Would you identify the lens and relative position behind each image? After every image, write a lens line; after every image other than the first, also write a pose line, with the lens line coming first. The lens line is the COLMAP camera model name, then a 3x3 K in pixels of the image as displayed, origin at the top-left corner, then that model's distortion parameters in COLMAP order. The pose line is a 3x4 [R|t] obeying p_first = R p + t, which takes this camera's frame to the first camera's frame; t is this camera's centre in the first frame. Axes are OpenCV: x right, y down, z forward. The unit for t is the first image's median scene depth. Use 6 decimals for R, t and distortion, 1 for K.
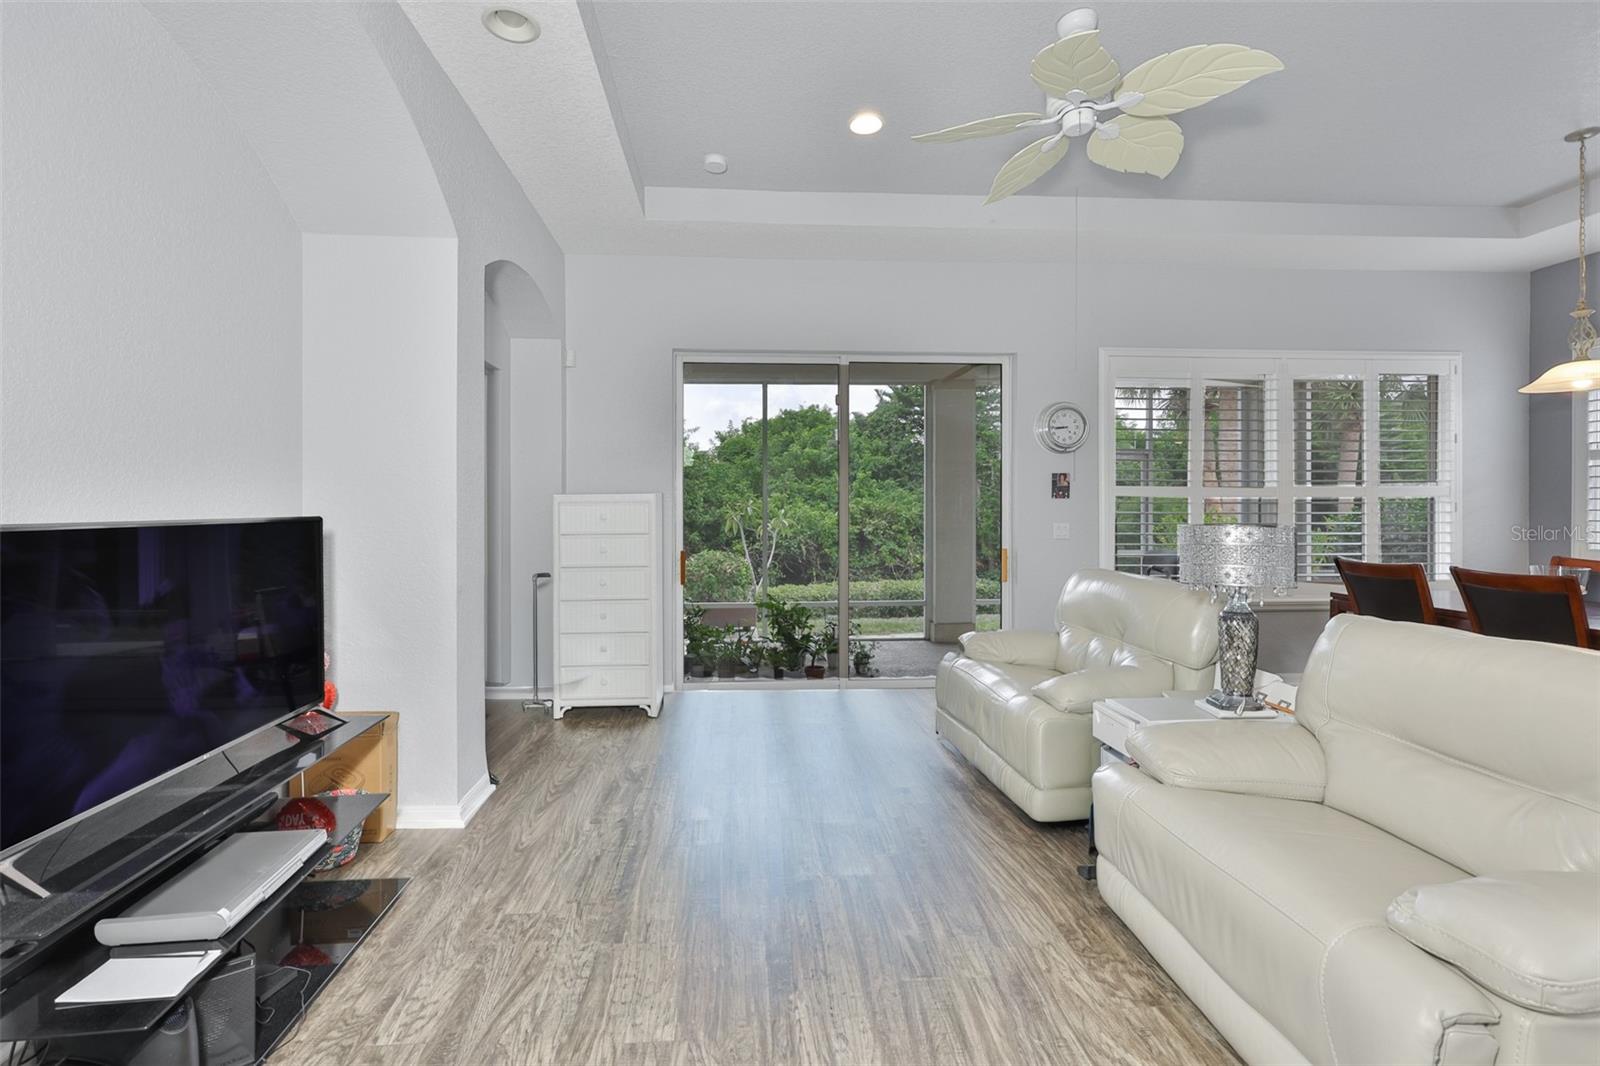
lens RADIAL K [[691.0, 0, 796.3], [0, 691.0, 506.1], [0, 0, 1]] dist [0.000311, 0.000223]
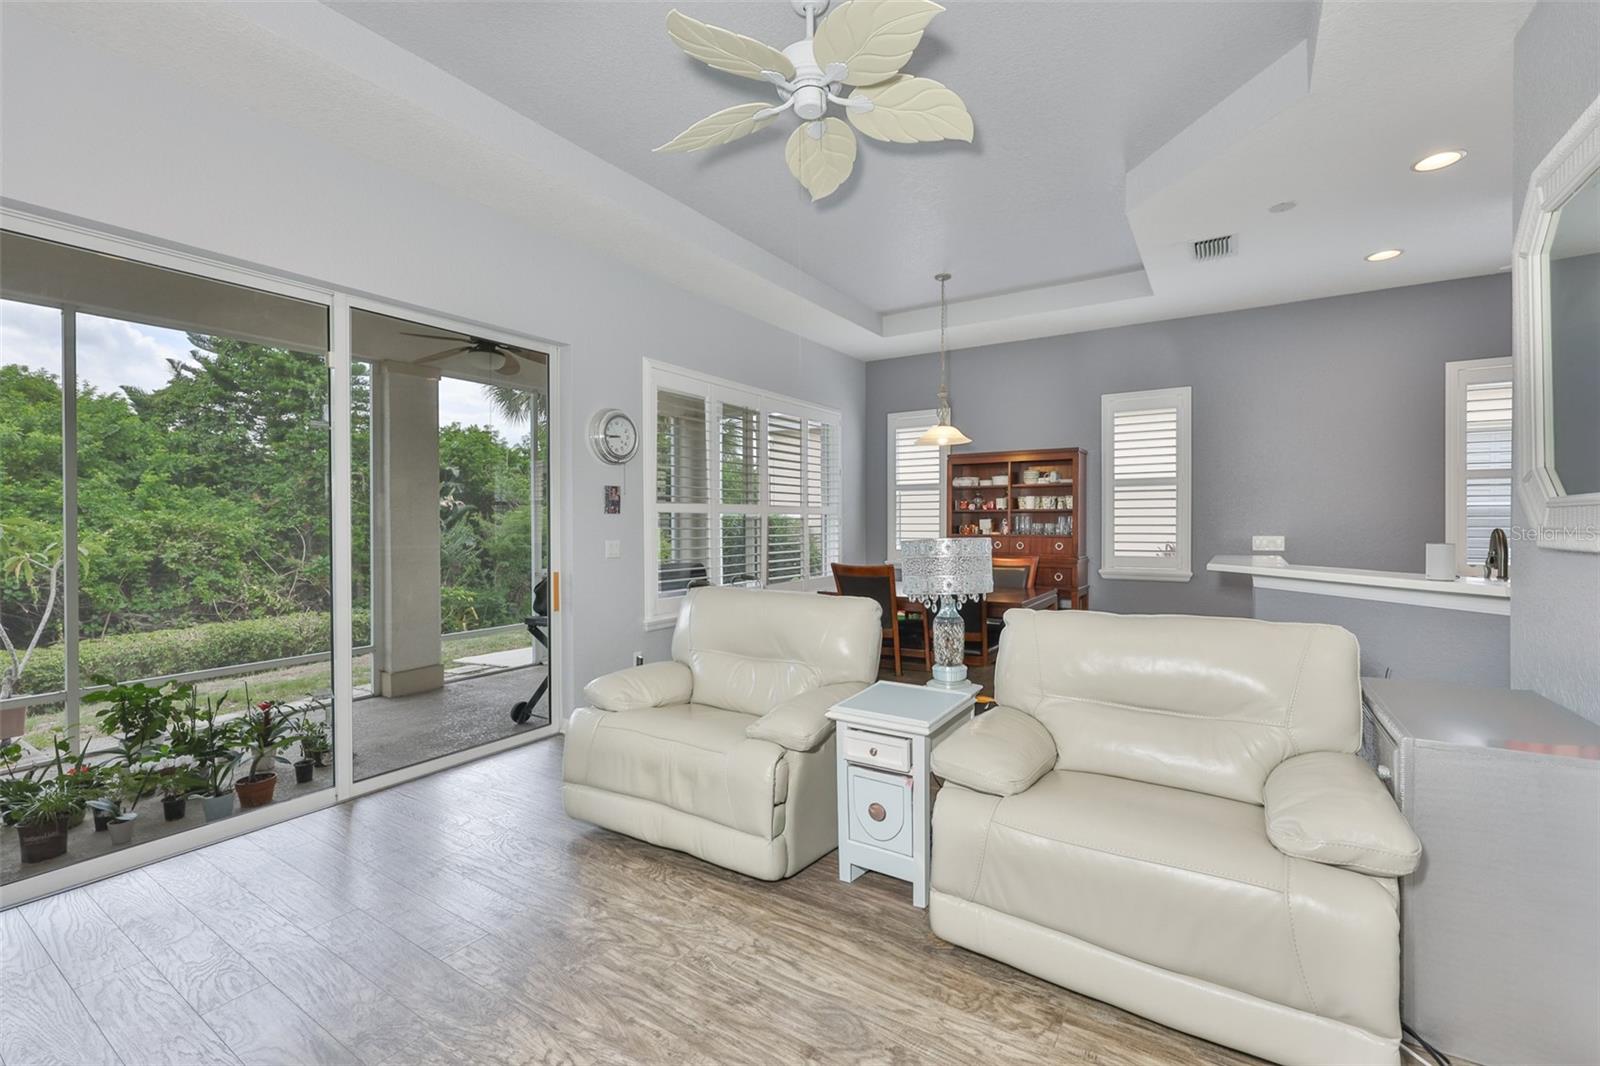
lens RADIAL K [[672.8, 0, 803.1], [0, 672.8, 527.4], [0, 0, 1]] dist [-0.002187, -0.000042]
pose [[0.609178, -0.008785, 0.792985, -0.115654], [0.001943, 0.999952, 0.009585, -0.000580], [-0.793031, -0.004298, 0.609166, 0.172685]]
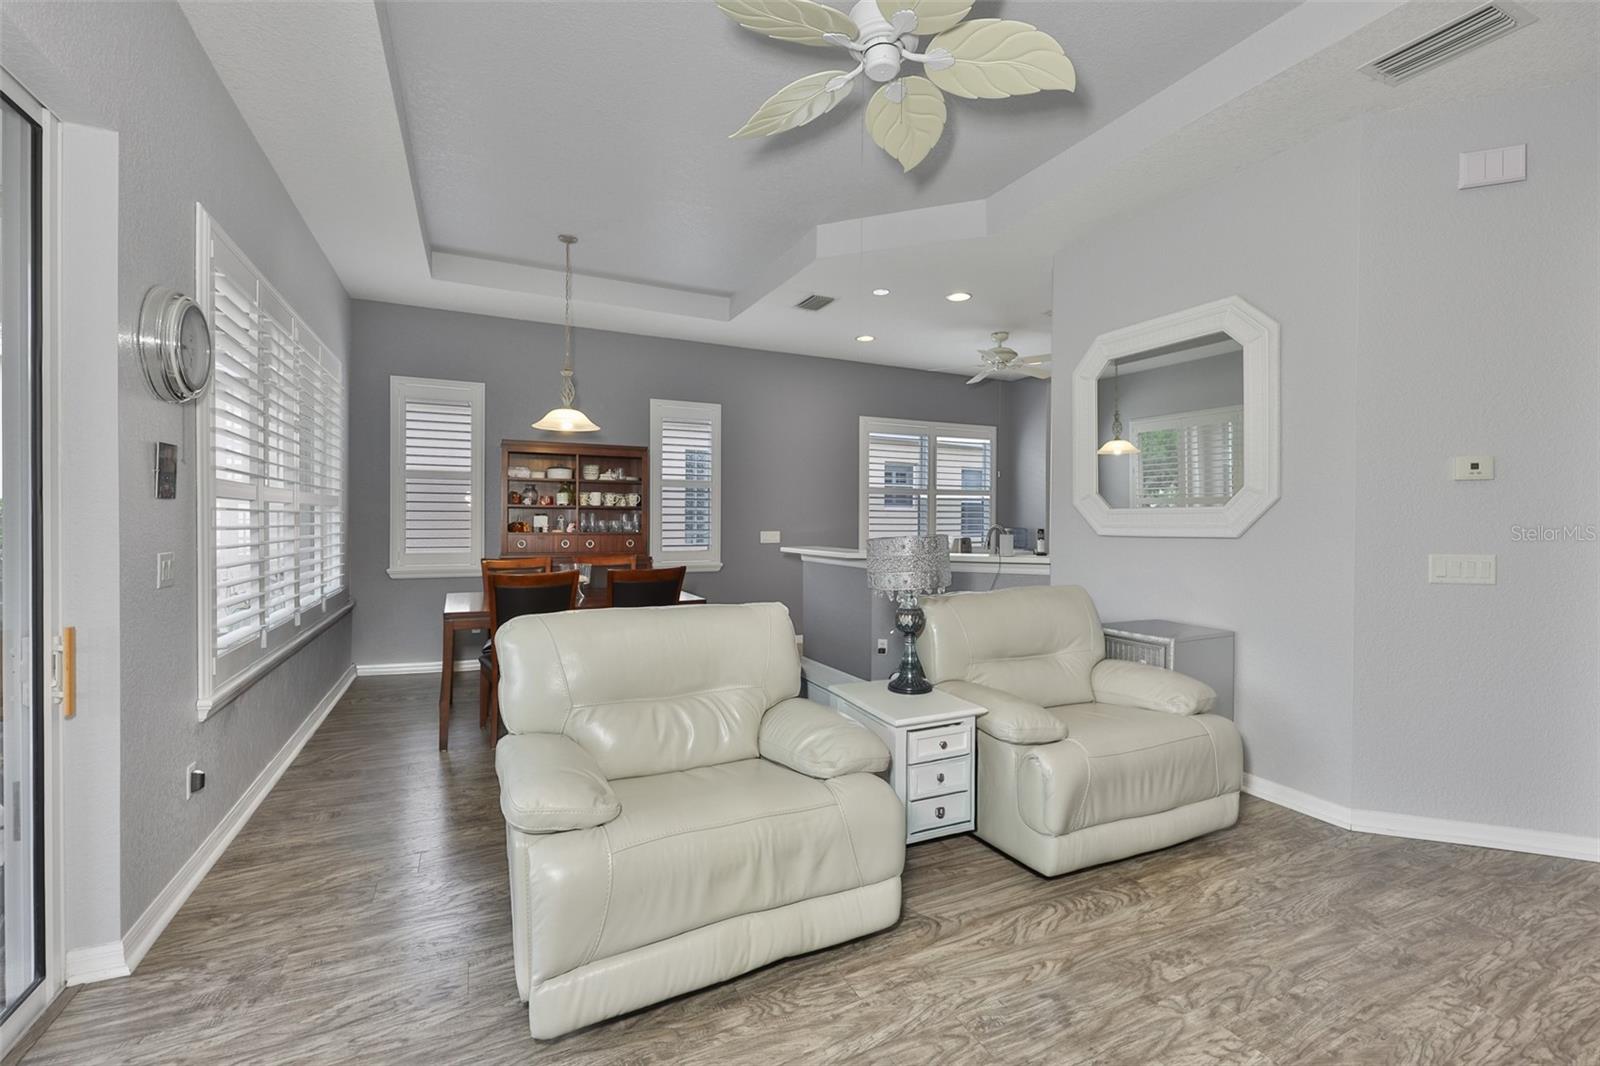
lens RADIAL K [[679.9, 0, 794.4], [0, 679.9, 524.5], [0, 0, 1]] dist [0.008143, 0.000049]
pose [[-0.354484, -0.010737, 0.935000, -0.126718], [-0.007787, 0.999933, 0.008530, -0.000839], [-0.935030, -0.004257, -0.354544, 0.520780]]
